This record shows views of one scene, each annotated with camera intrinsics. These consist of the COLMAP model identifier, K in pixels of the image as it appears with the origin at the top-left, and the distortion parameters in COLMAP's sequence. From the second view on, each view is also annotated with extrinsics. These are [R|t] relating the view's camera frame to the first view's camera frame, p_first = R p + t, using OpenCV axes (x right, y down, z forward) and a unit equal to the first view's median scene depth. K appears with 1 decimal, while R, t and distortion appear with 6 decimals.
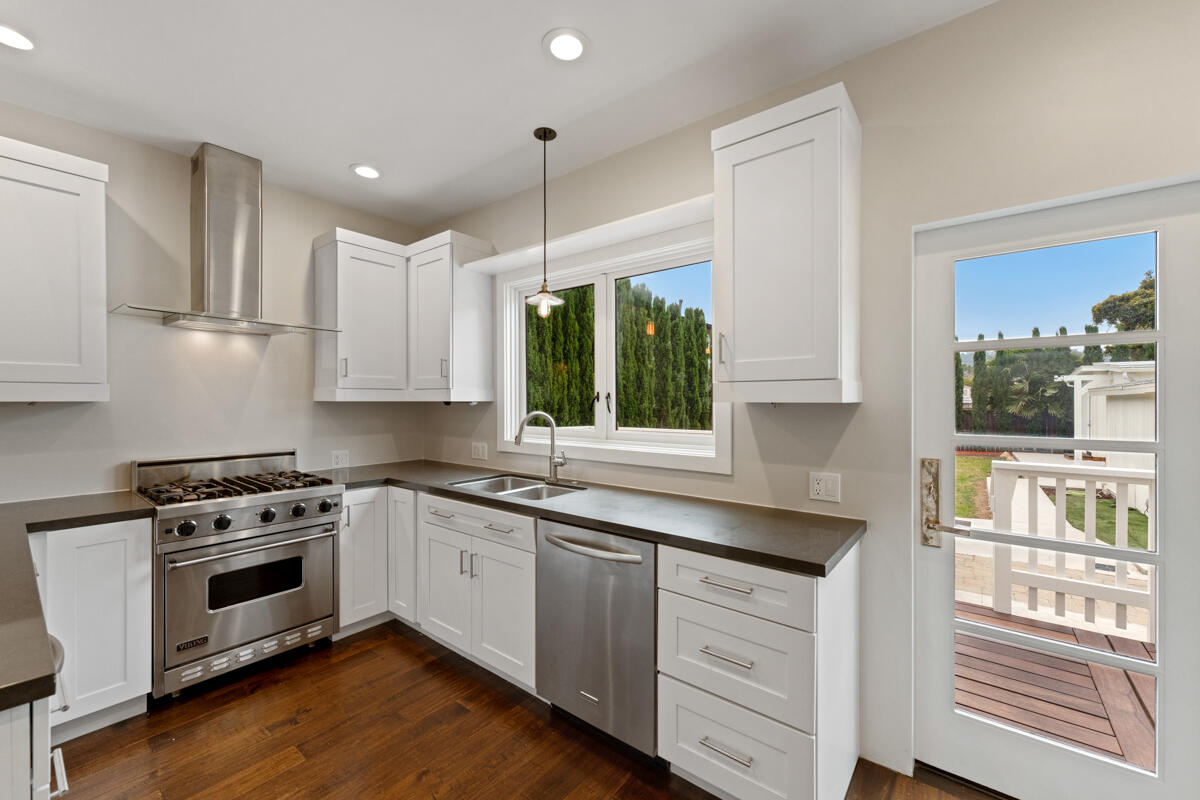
lens RADIAL K [[479.6, 0, 596.8], [0, 479.6, 397.9], [0, 0, 1]] dist [0.001590, -0.000008]
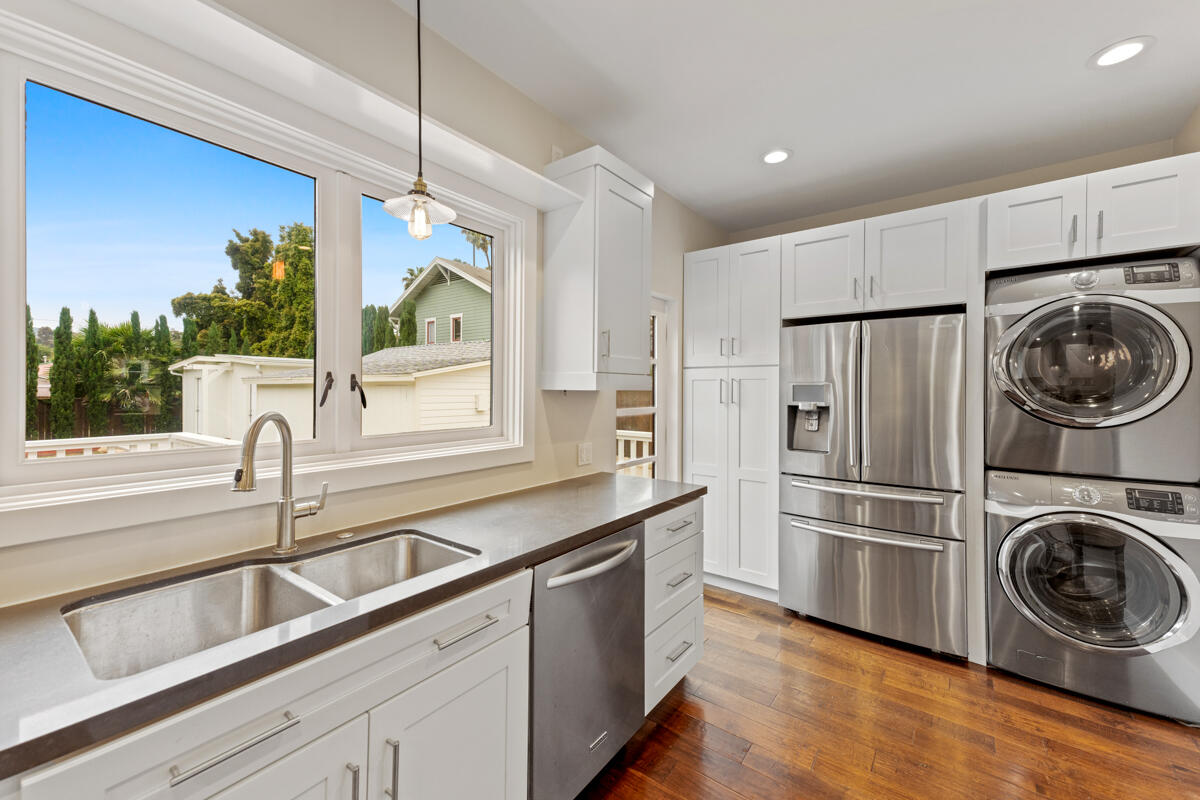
lens RADIAL K [[478.5, 0, 601.7], [0, 478.5, 388.3], [0, 0, 1]] dist [0.026796, 0.000145]
pose [[-0.028102, 0.004306, 0.999596, -0.131452], [-0.011217, 0.999926, -0.004623, 0.001245], [-0.999542, -0.011342, -0.028052, 0.154776]]
